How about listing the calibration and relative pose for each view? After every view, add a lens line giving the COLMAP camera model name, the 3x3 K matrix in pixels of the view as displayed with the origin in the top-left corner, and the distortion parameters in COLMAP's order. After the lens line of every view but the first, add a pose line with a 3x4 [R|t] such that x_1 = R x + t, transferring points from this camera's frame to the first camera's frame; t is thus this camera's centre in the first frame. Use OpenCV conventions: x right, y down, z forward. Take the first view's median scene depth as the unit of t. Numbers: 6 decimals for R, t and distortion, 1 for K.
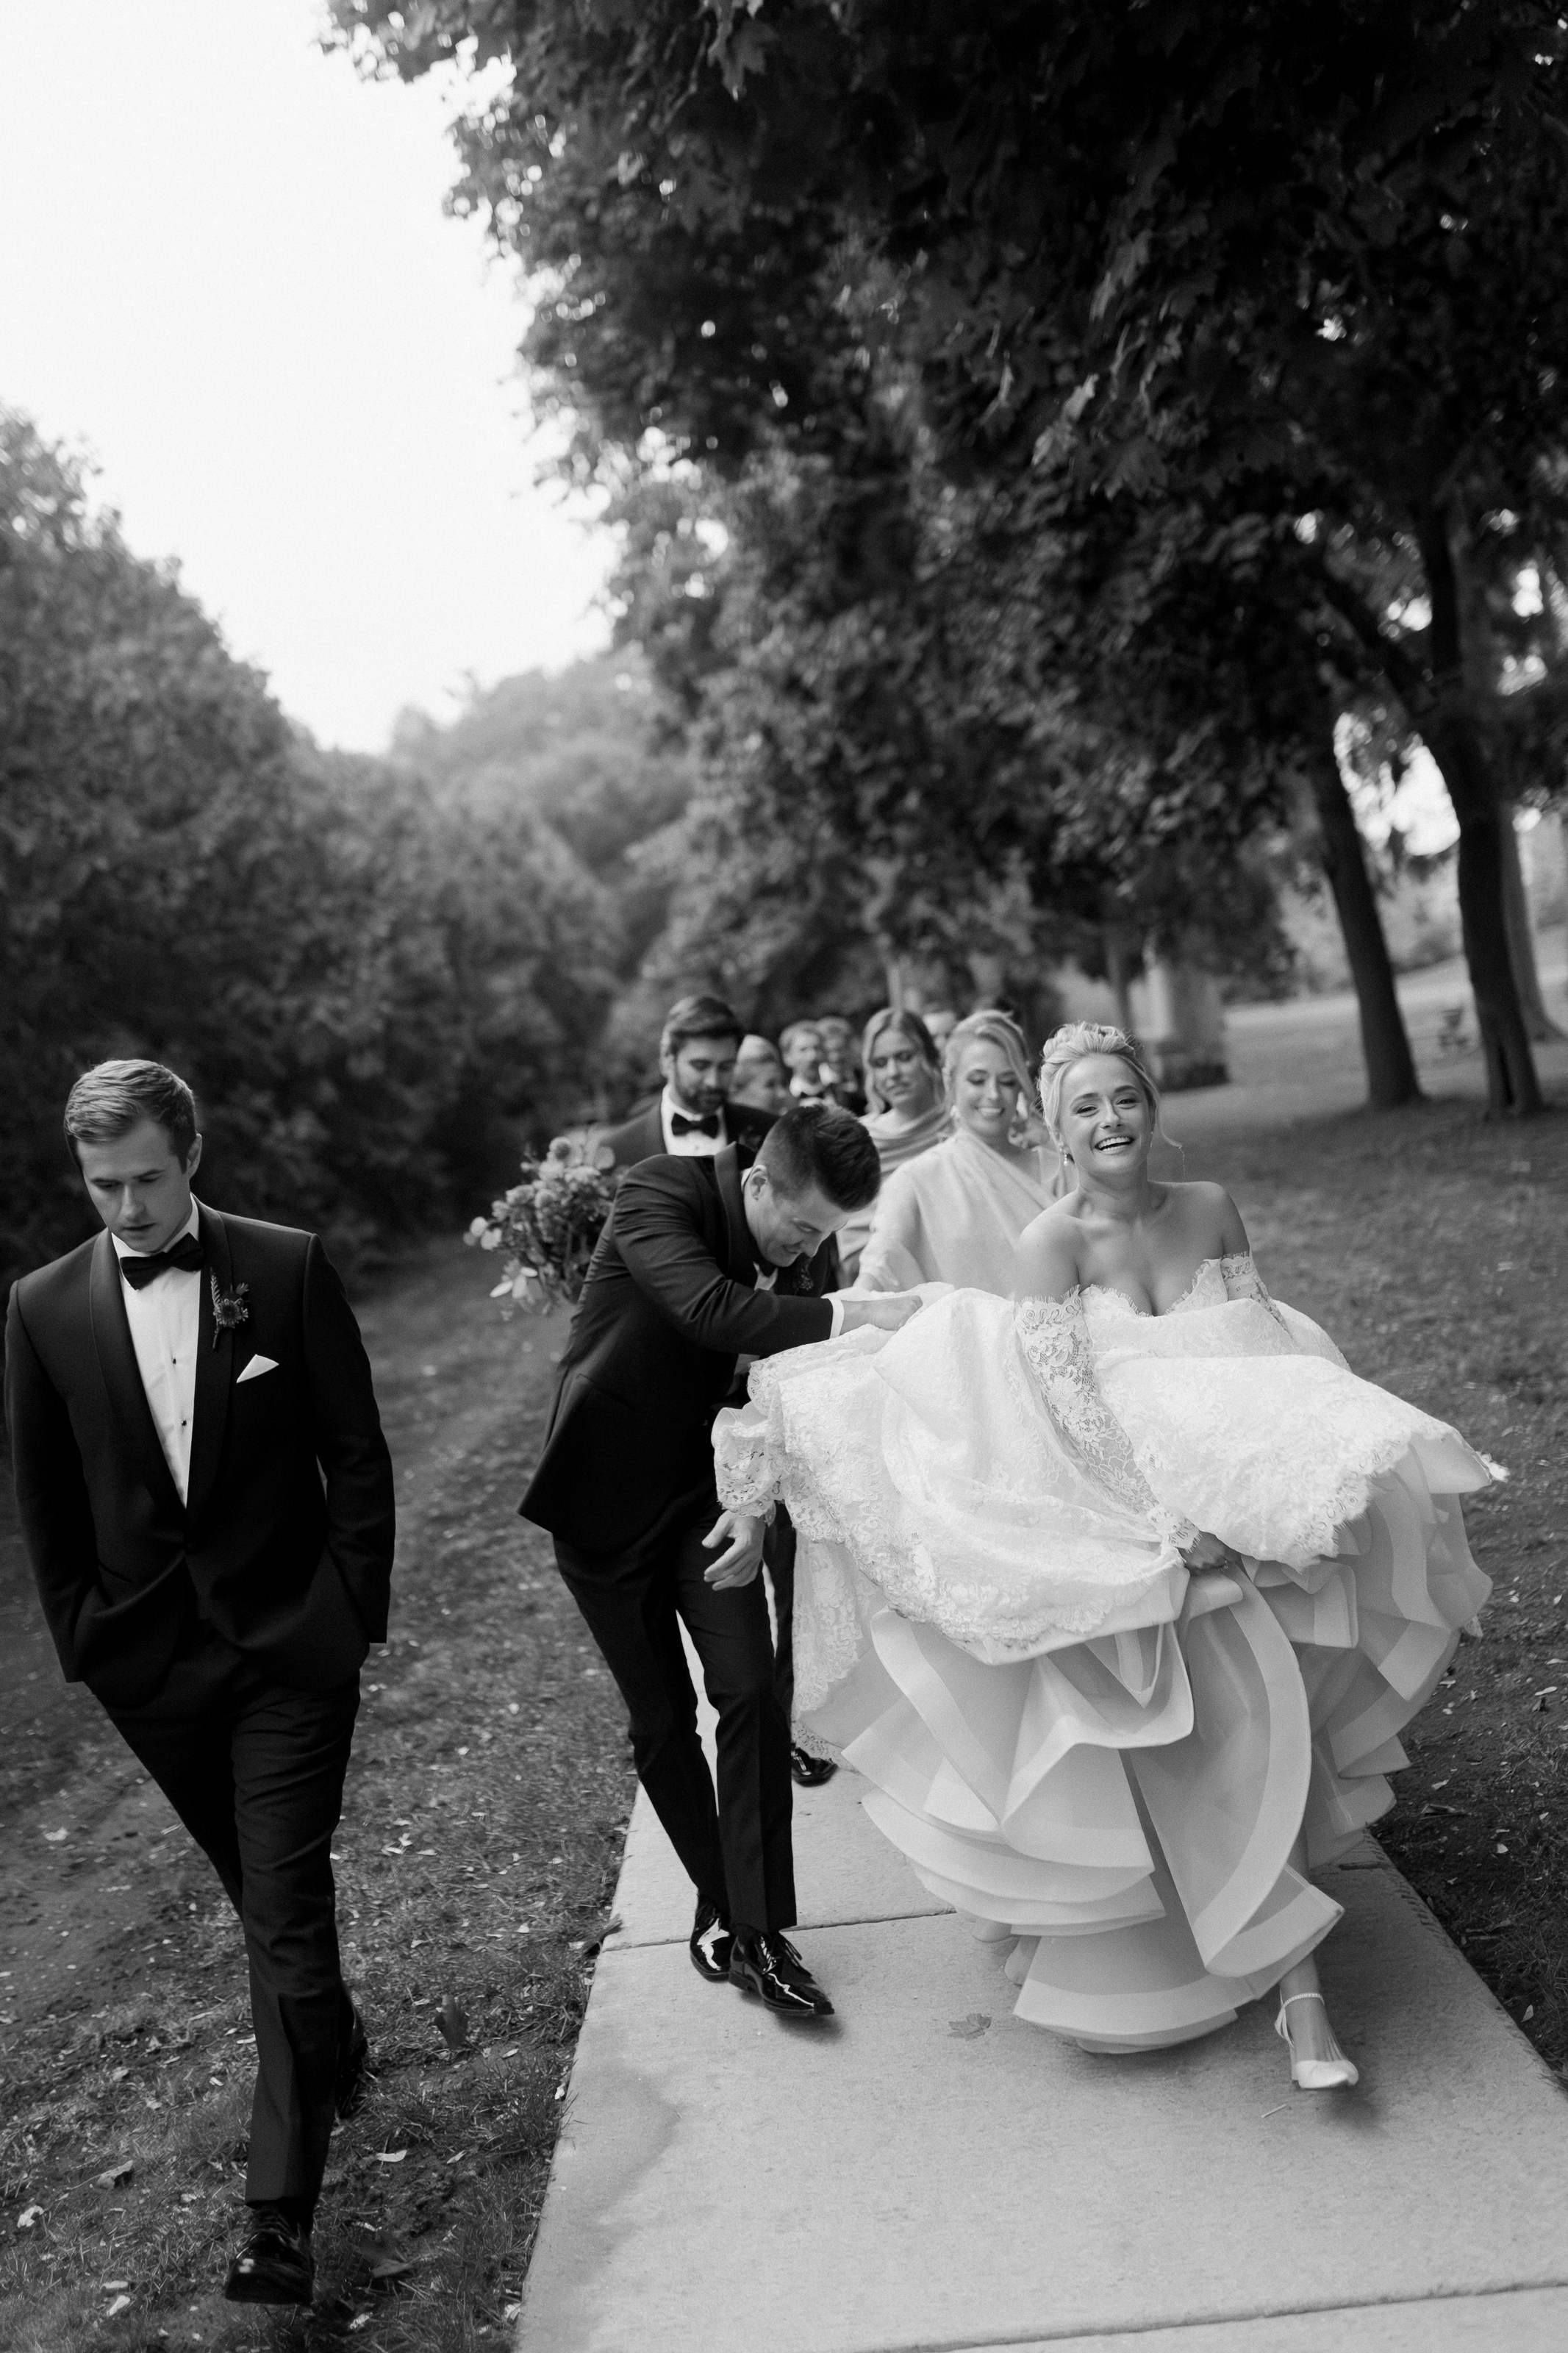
lens RADIAL K [[2432.2, 0, 783.7], [0, 2432.2, 1179.0], [0, 0, 1]] dist [-0.107446, 0.000000]
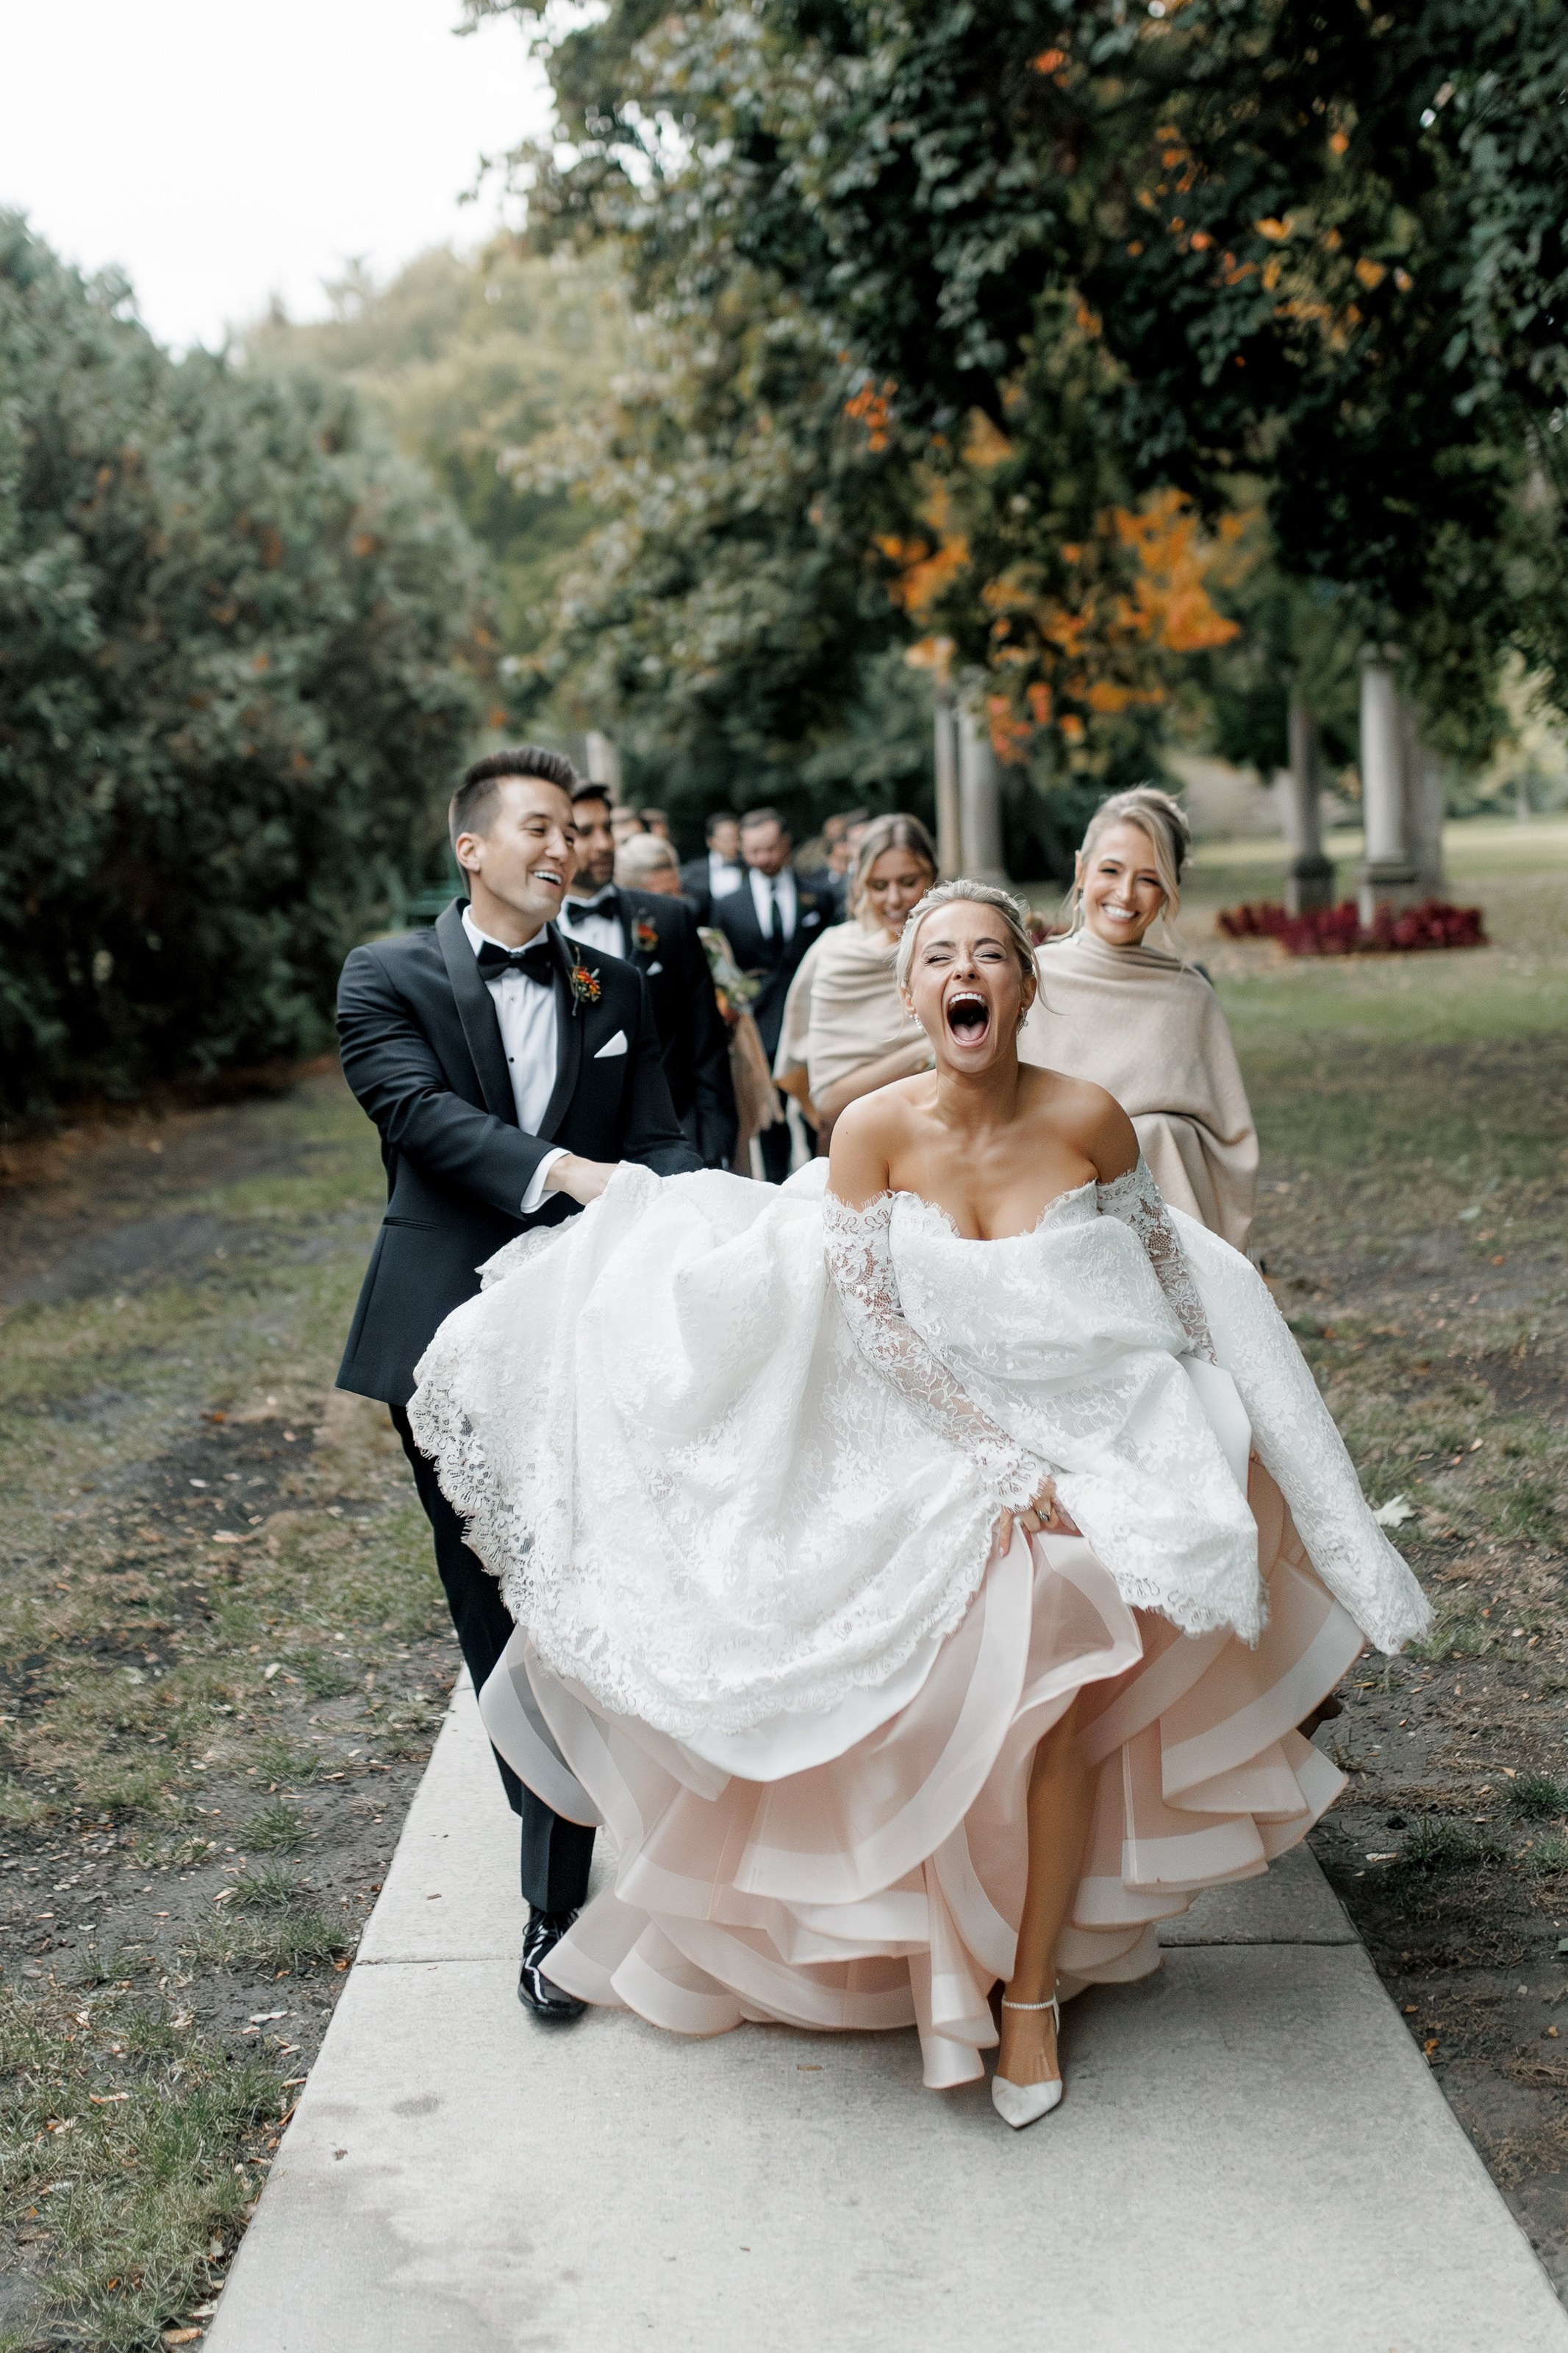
lens RADIAL K [[2432.2, 0, 787.3], [0, 2432.2, 1170.5], [0, 0, 1]] dist [-0.107446, 0.000000]
pose [[0.996800, 0.078068, 0.017171, 0.006487], [-0.079251, 0.993232, 0.084906, -0.023523], [-0.010427, -0.085995, 0.996241, 0.450243]]
